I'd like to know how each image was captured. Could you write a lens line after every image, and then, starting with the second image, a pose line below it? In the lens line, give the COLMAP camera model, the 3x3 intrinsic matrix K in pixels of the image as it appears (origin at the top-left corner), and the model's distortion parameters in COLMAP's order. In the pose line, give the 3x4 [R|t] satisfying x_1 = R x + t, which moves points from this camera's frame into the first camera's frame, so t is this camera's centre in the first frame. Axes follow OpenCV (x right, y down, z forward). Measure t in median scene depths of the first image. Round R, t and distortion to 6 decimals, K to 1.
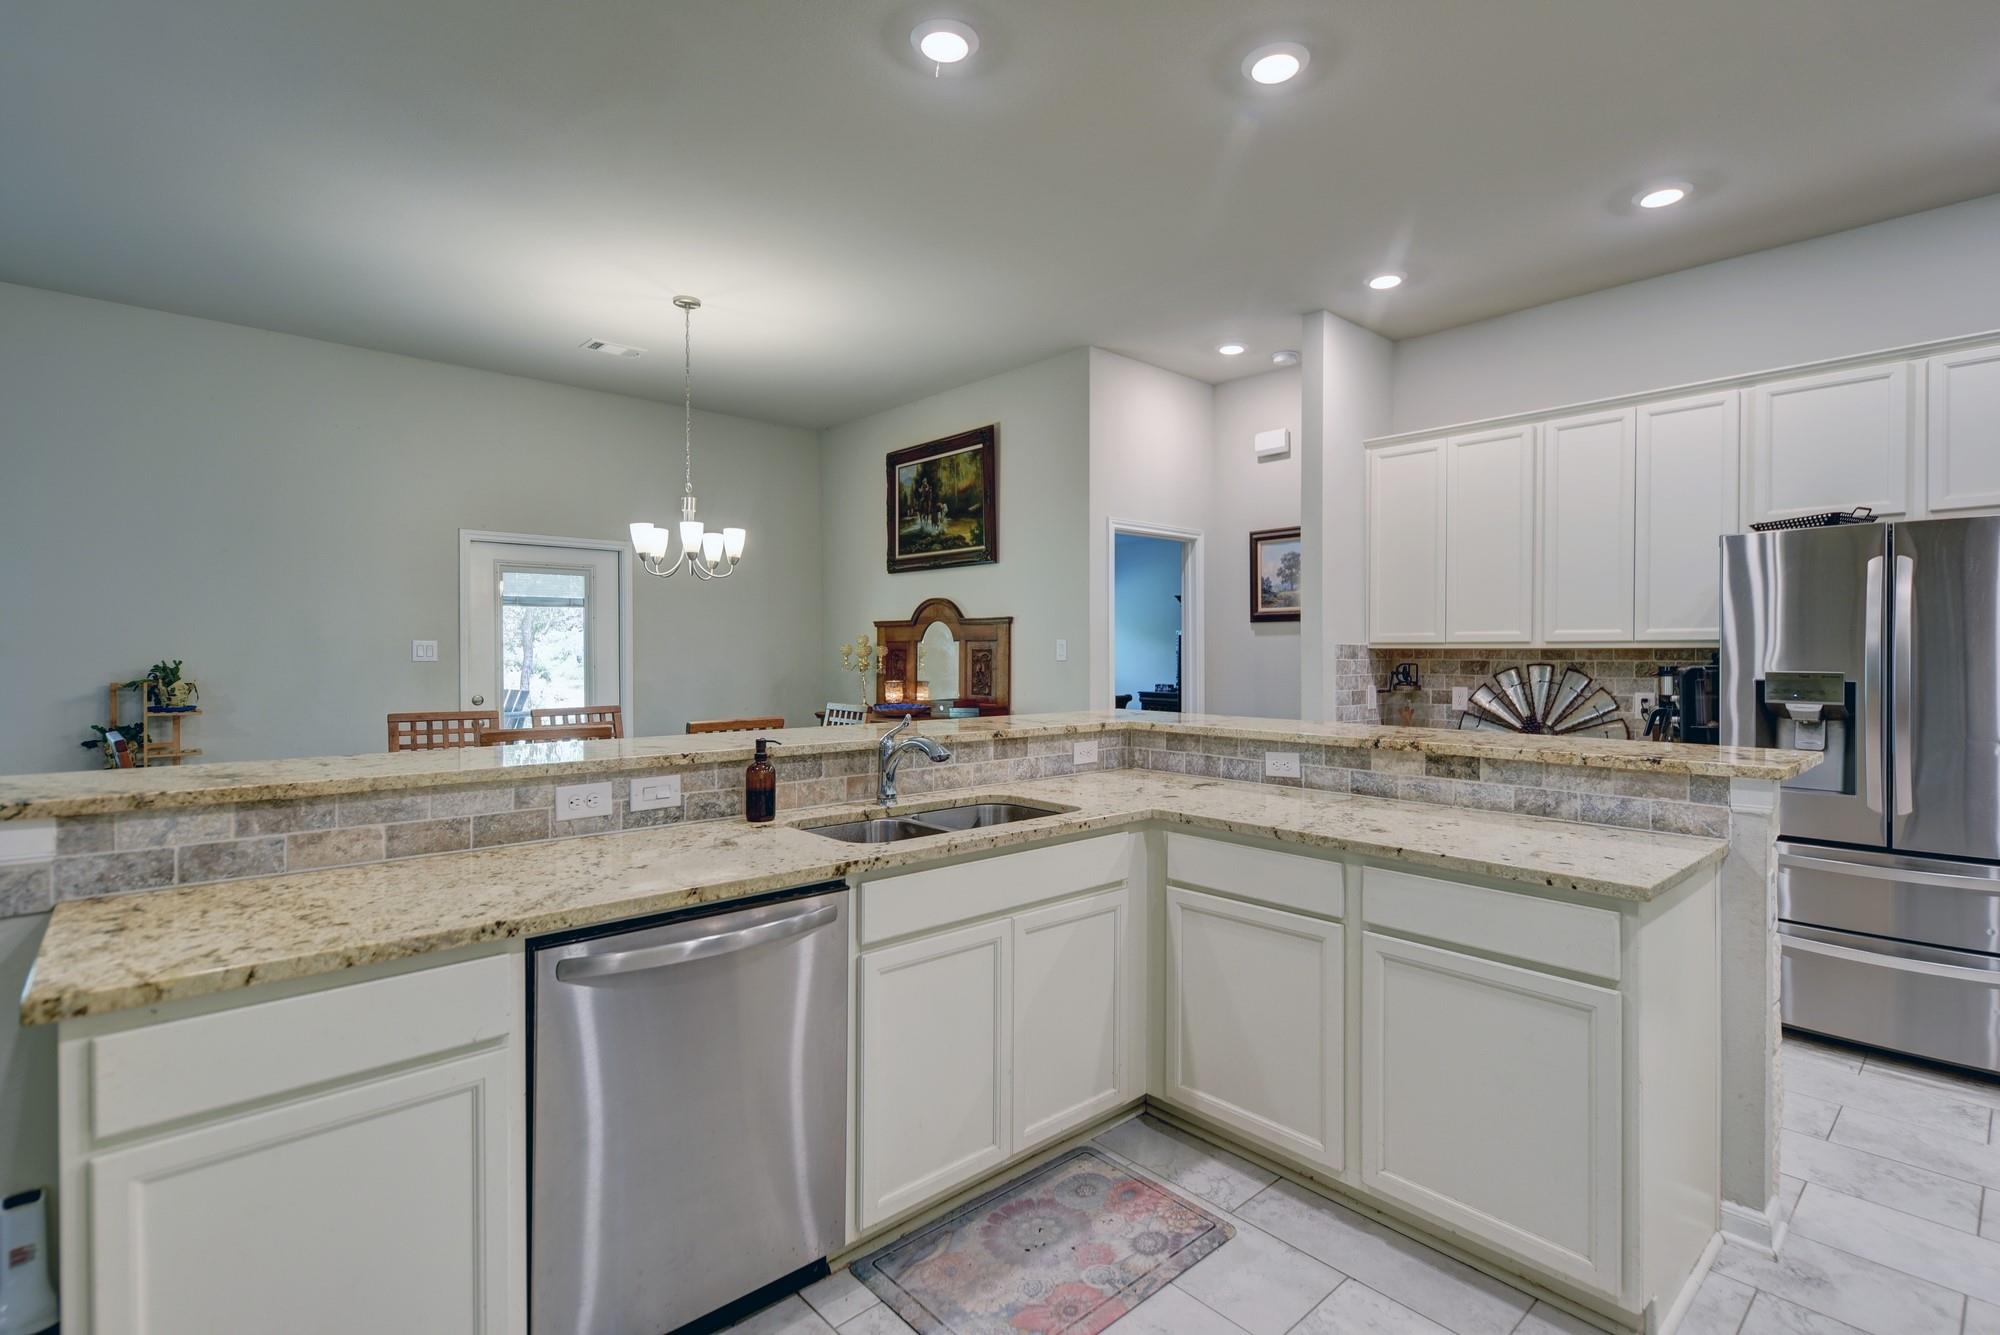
lens RADIAL K [[966.4, 0, 1012.1], [0, 966.4, 659.0], [0, 0, 1]] dist [0.002401, 0.000241]
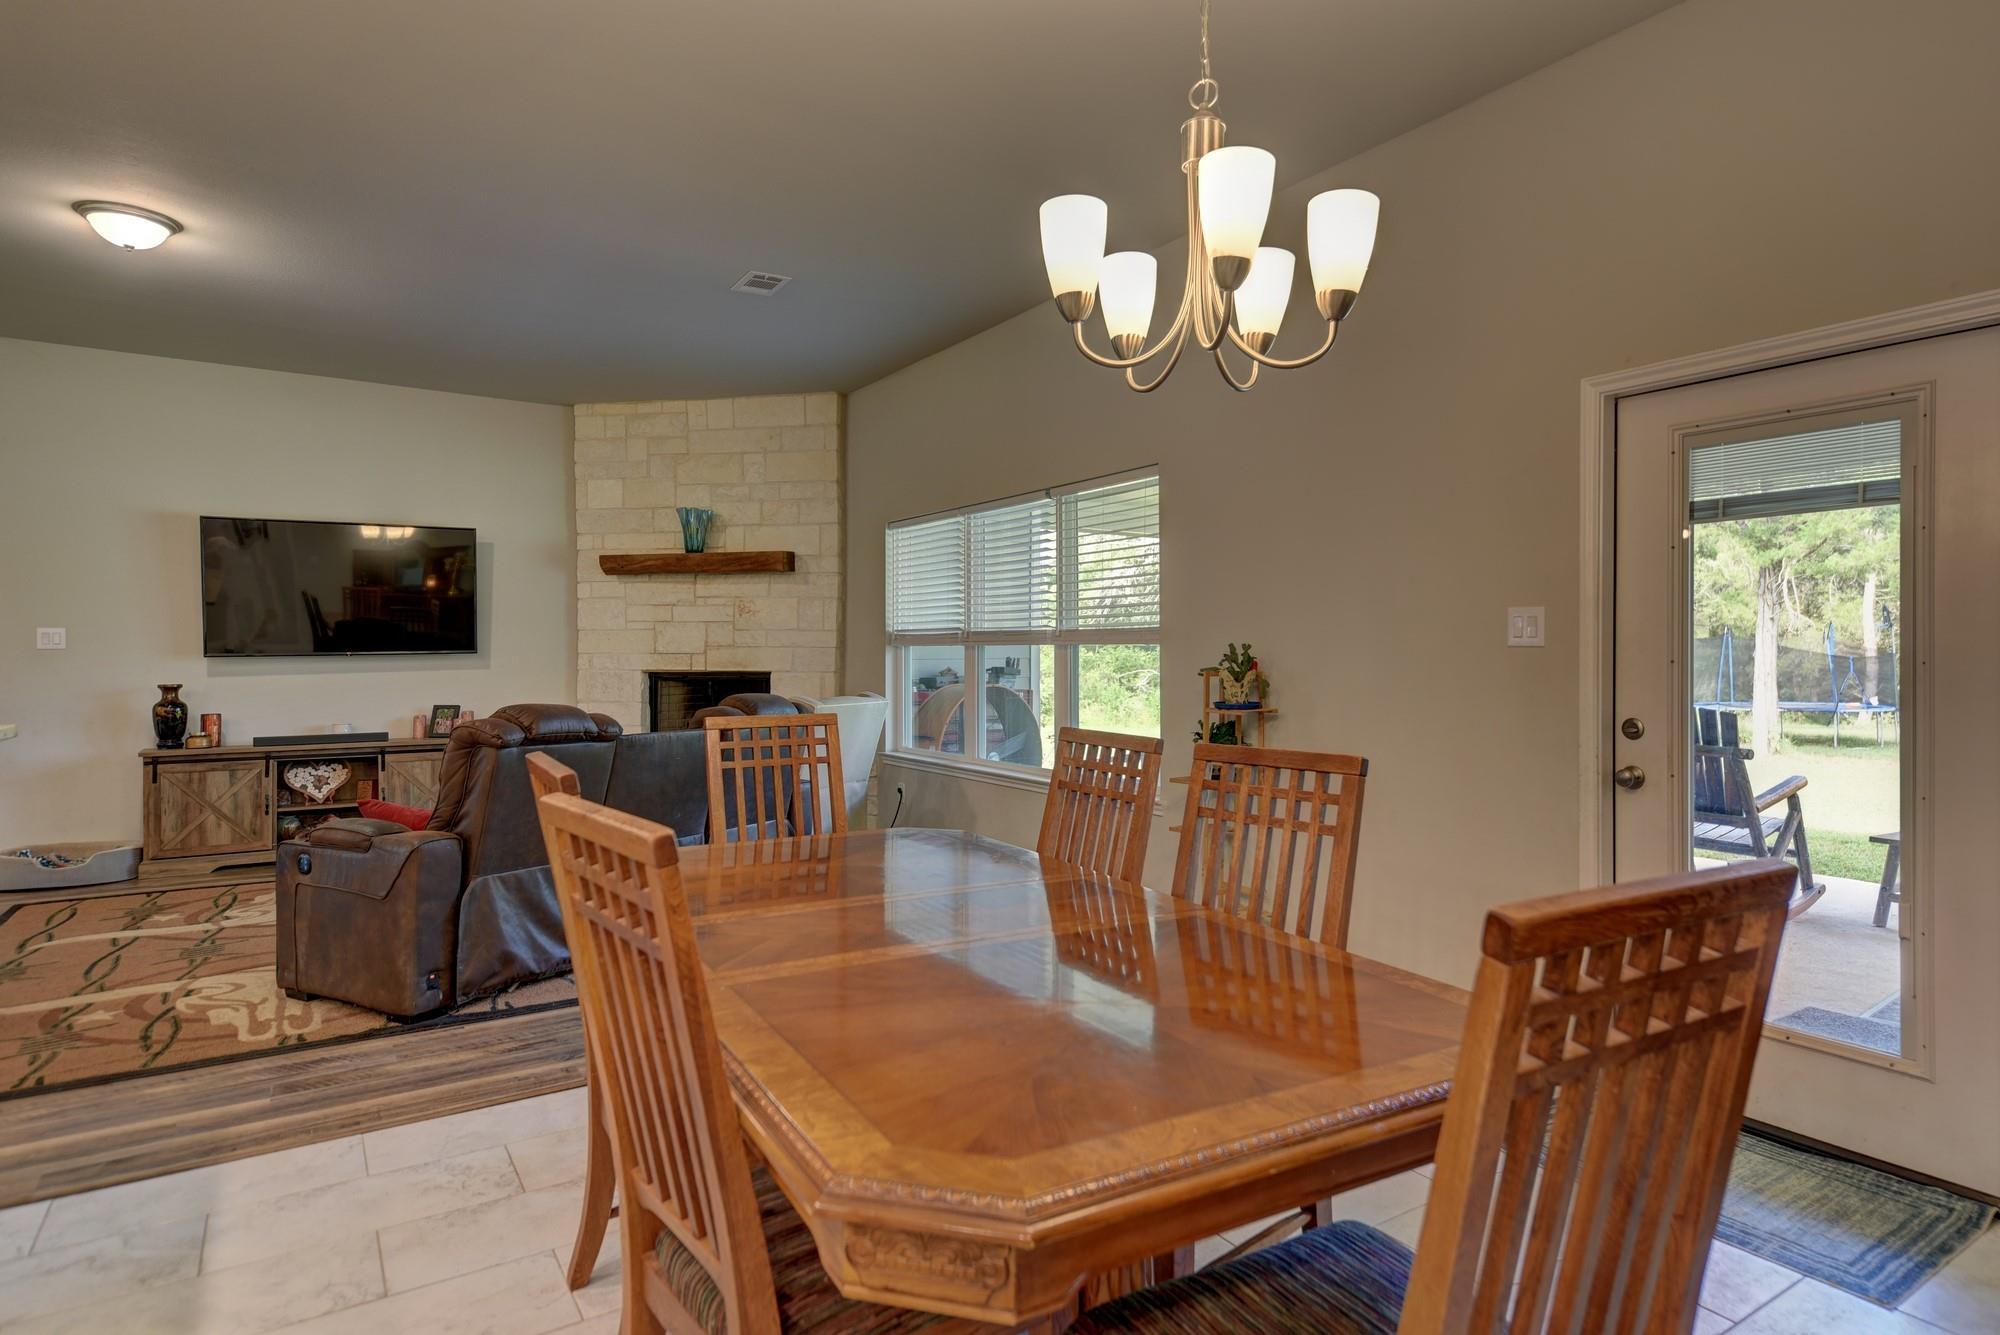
lens RADIAL K [[1113.4, 0, 1000.0], [0, 1113.4, 667.5], [0, 0, 1]] dist [0.001286, 0.012140]
pose [[-0.161666, 0.014825, -0.986734, 0.069523], [-0.011631, 0.999789, 0.016926, 0.011776], [0.986777, 0.014213, -0.161460, 1.433230]]
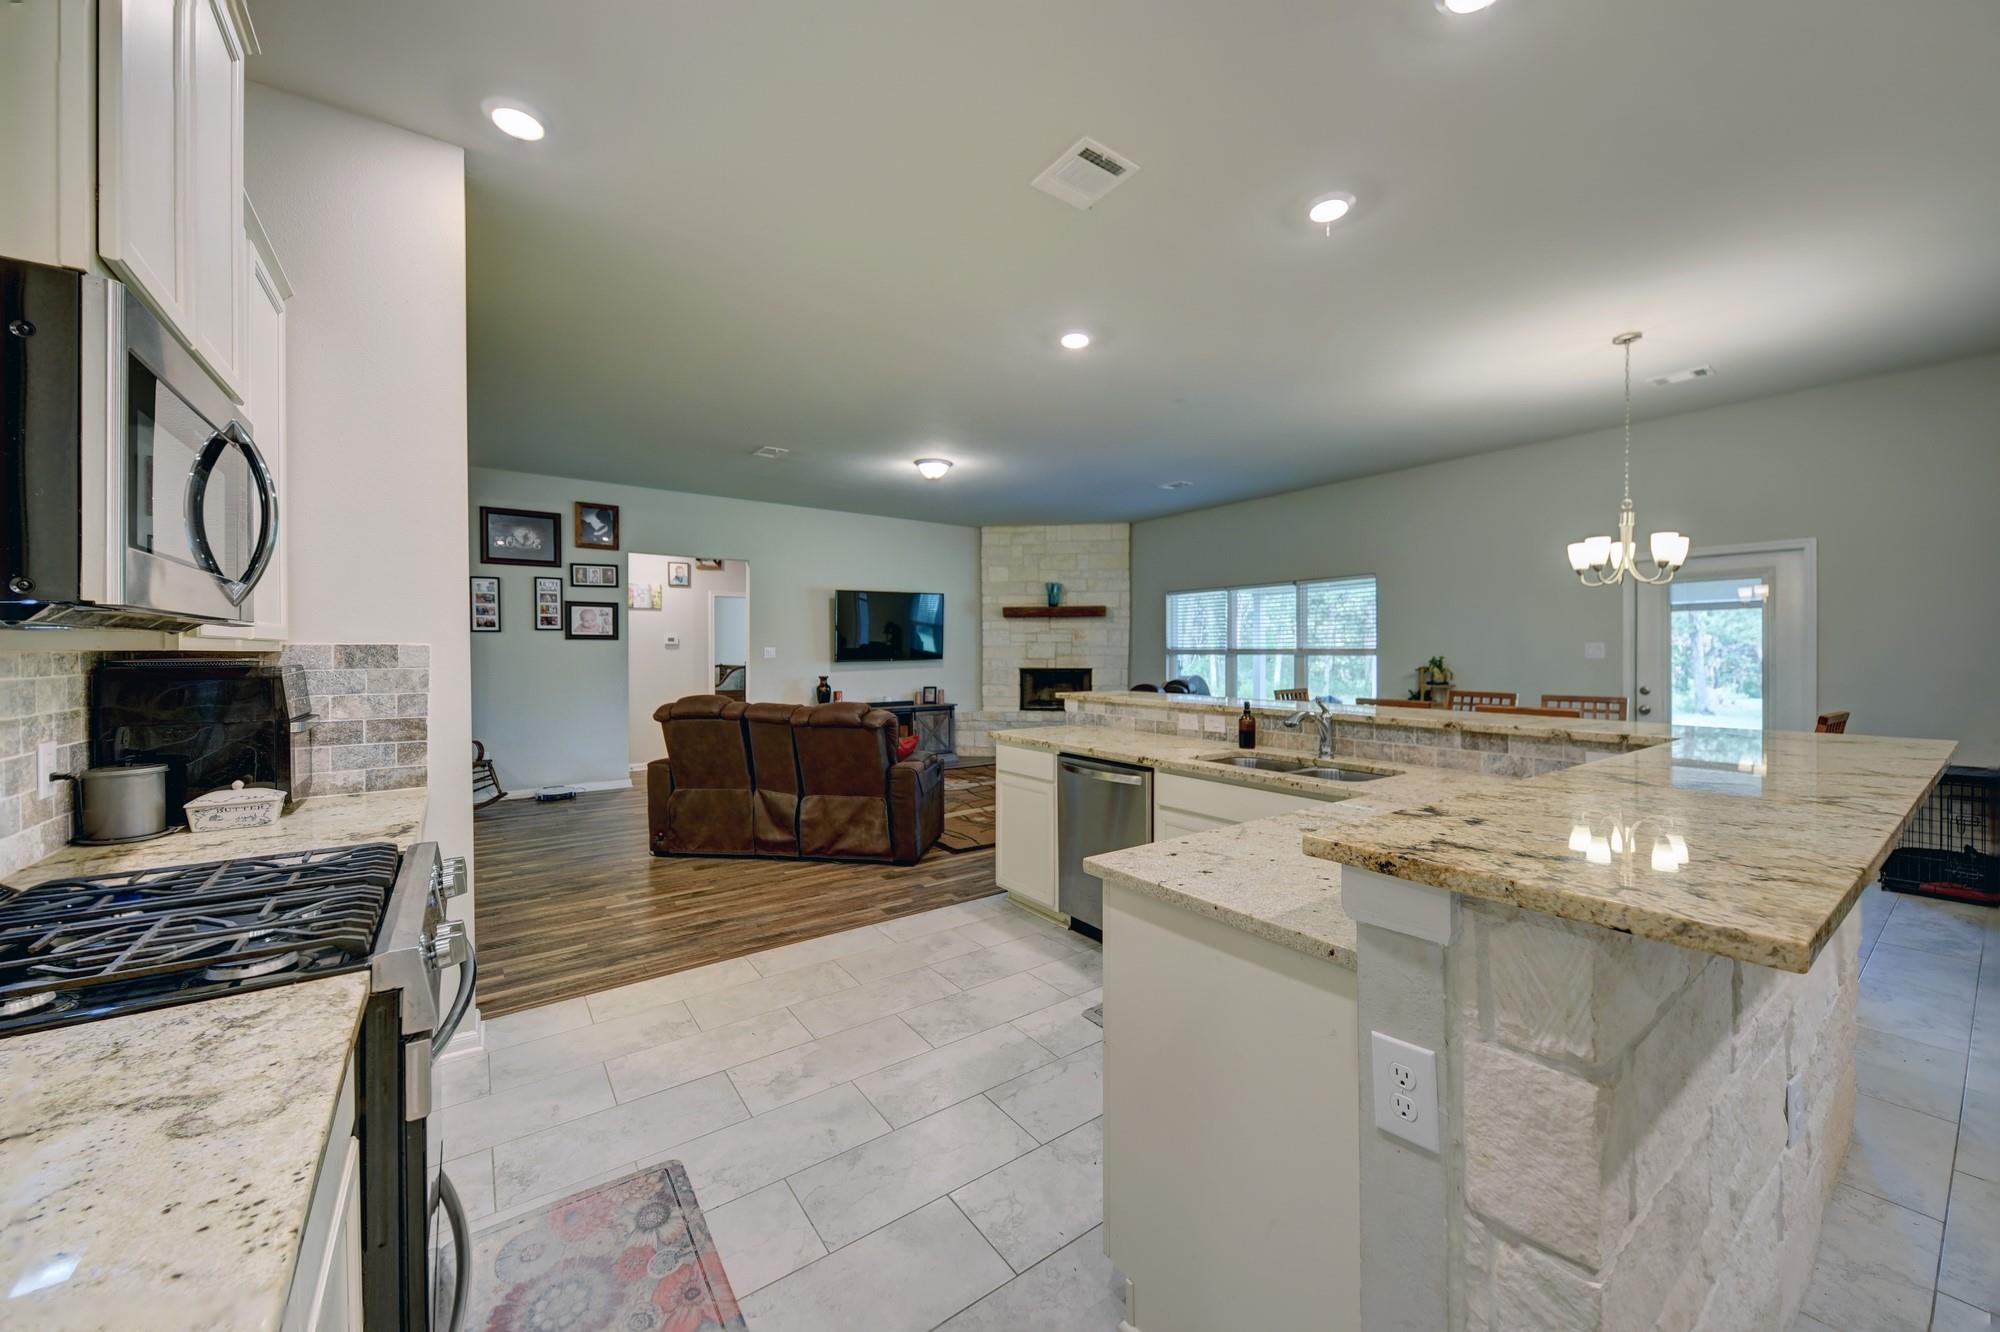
lens RADIAL K [[750.3, 0, 1000.0], [0, 750.3, 666.0], [0, 0, 1]] dist [0.000002, 0.000008]
pose [[-0.129733, 0.020125, -0.991345, 0.898288], [-0.008390, 0.999736, 0.021393, -0.005160], [0.991514, 0.011093, -0.129529, 0.579399]]
